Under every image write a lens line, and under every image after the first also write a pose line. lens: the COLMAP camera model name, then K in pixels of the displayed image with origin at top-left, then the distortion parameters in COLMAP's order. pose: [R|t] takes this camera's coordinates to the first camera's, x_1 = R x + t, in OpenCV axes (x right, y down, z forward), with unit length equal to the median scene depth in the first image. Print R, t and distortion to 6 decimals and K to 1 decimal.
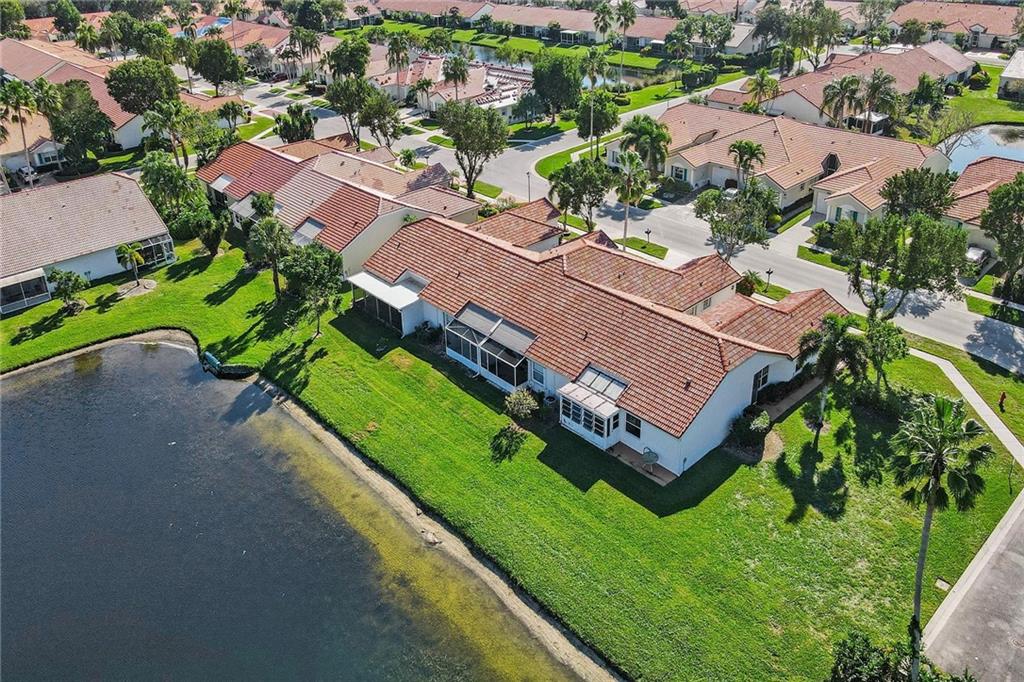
lens RADIAL K [[761.7, 0, 502.7], [0, 761.7, 264.4], [0, 0, 1]] dist [0.009494, 0.004915]
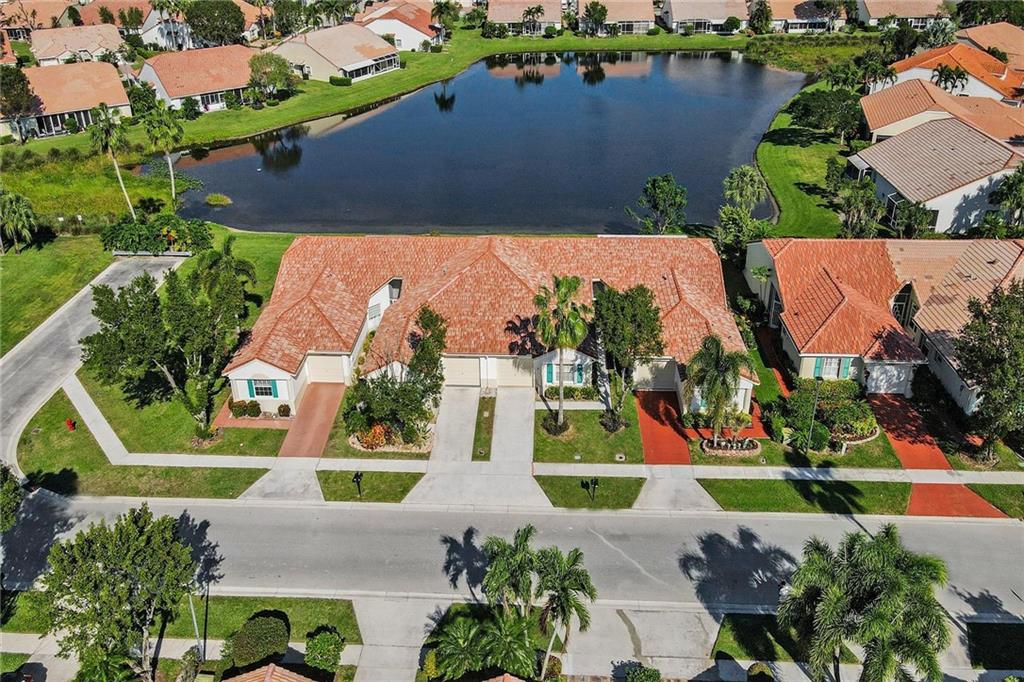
lens RADIAL K [[747.2, 0, 505.6], [0, 747.2, 296.8], [0, 0, 1]] dist [-0.006308, 0.050245]
pose [[-0.711359, 0.384550, -0.588294, 0.569839], [-0.255182, 0.638600, 0.725997, -0.573755], [0.654867, 0.666567, -0.356143, 1.197229]]
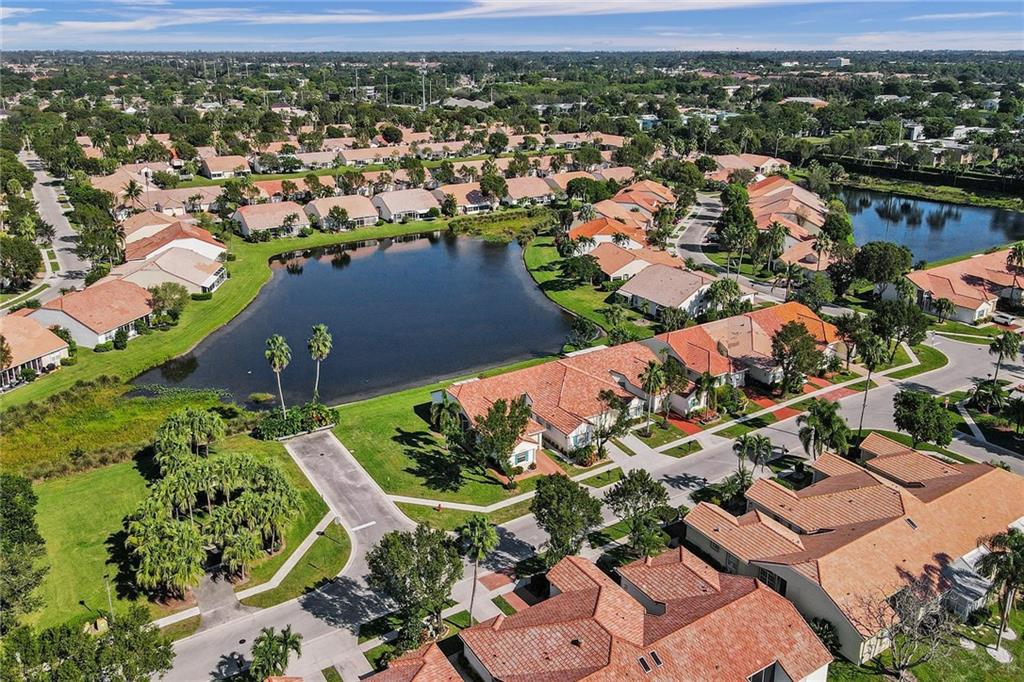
lens RADIAL K [[761.6, 0, 499.4], [0, 761.6, 359.6], [0, 0, 1]] dist [0.000794, 0.002363]
pose [[-0.177068, 0.409393, -0.895010, 1.505936], [-0.409998, 0.796033, 0.445233, -0.668262], [0.894734, 0.445789, 0.026898, 0.696007]]
